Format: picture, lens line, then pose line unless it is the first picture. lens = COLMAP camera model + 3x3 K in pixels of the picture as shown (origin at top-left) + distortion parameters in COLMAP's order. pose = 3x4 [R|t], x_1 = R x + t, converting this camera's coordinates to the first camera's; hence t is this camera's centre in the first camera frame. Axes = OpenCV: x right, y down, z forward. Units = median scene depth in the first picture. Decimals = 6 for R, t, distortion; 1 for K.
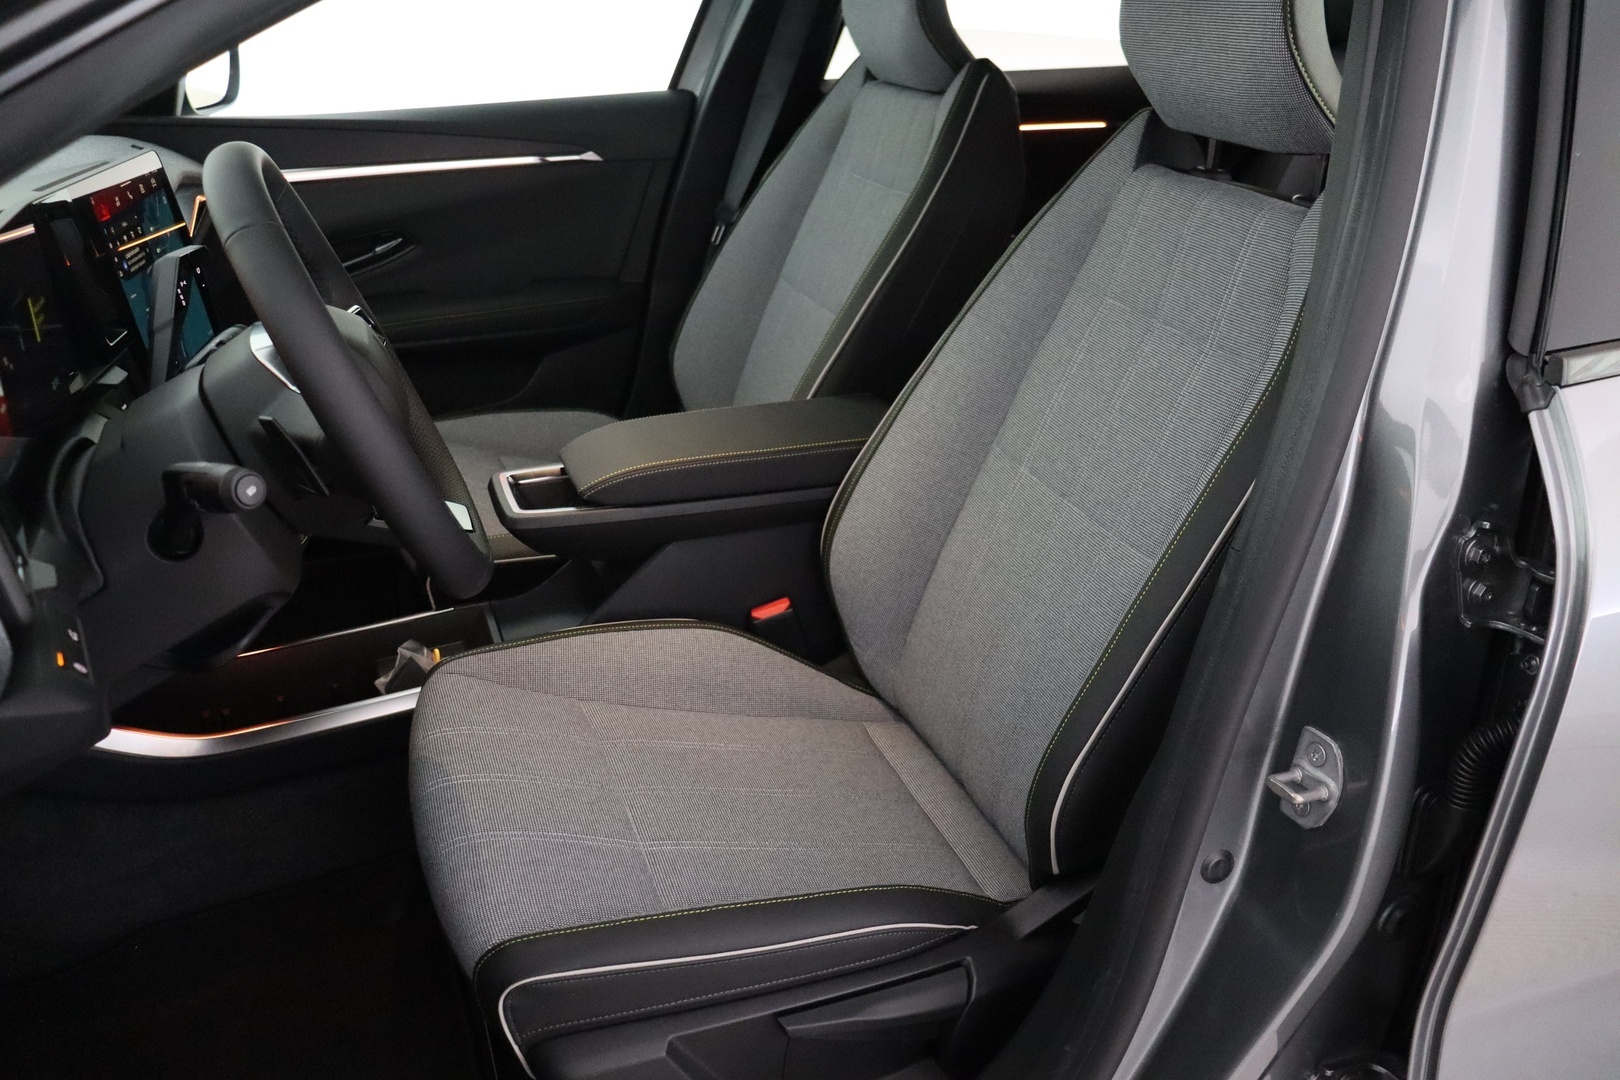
lens RADIAL K [[1309.4, 0, 811.6], [0, 1309.4, 500.1], [0, 0, 1]] dist [-0.165275, 0.145963]
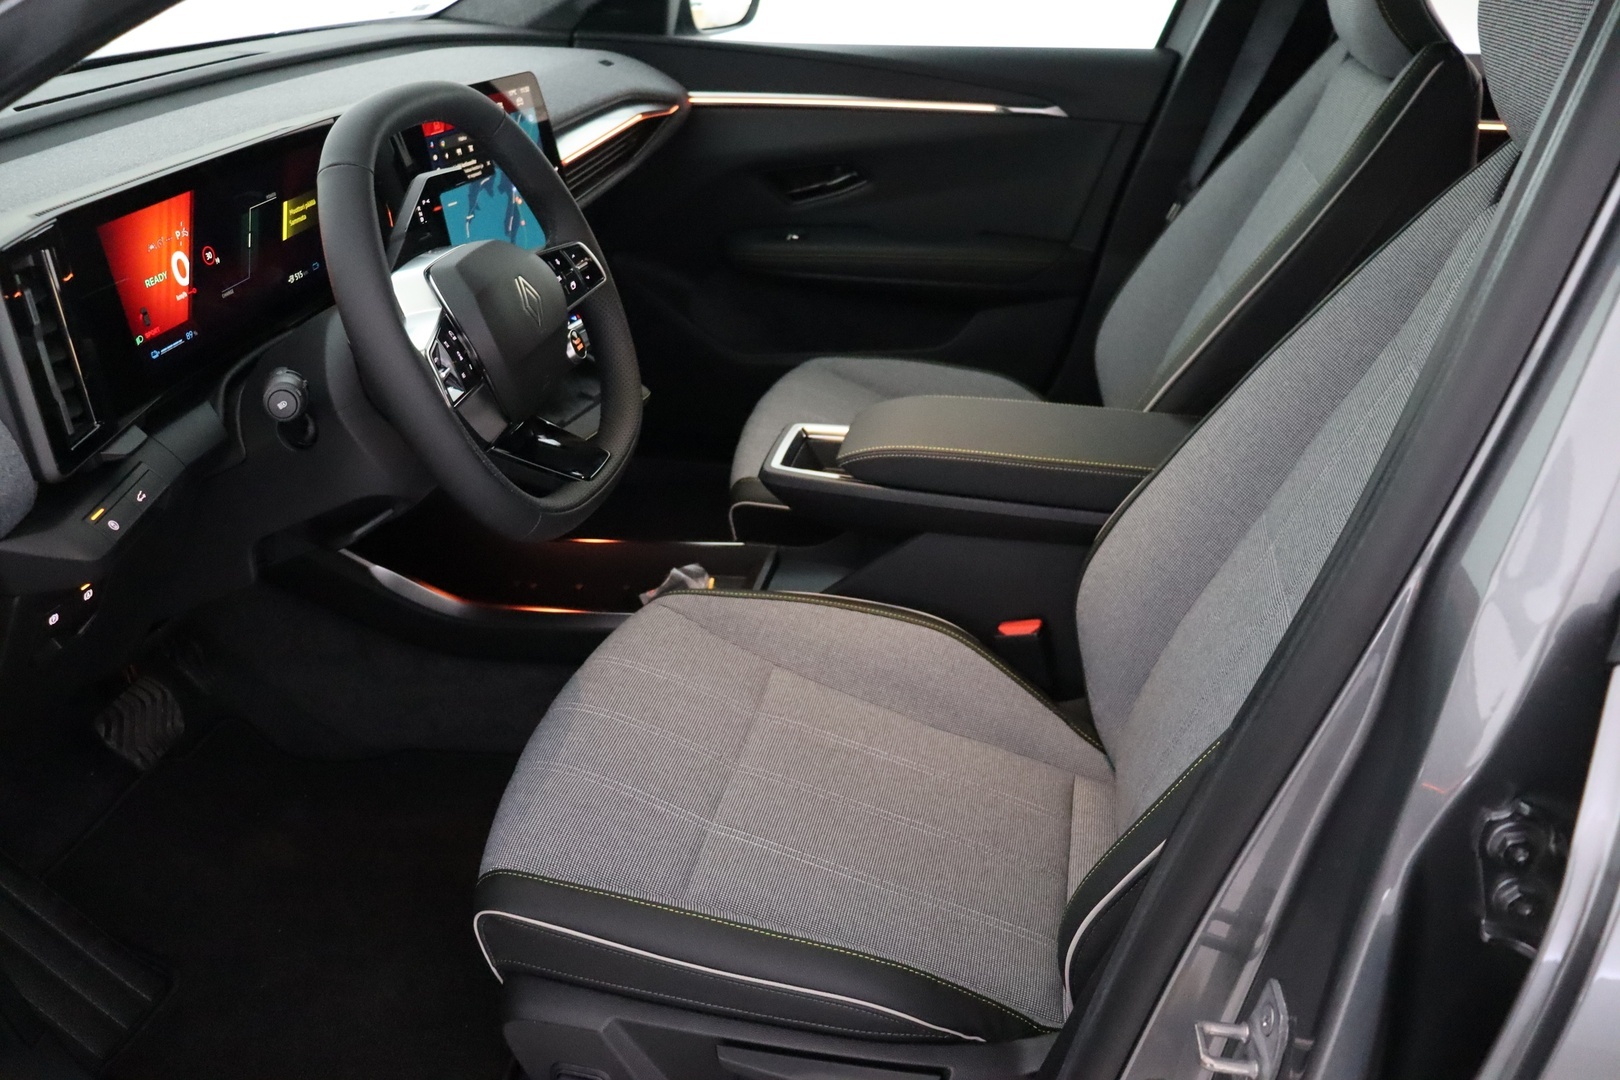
lens RADIAL K [[1309.4, 0, 811.6], [0, 1309.4, 500.1], [0, 0, 1]] dist [-0.165275, 0.145963]
pose [[0.854265, 0.225560, -0.468352, 0.256372], [-0.201369, 0.974202, 0.101886, -0.068799], [0.479251, 0.007273, 0.877648, 0.126118]]
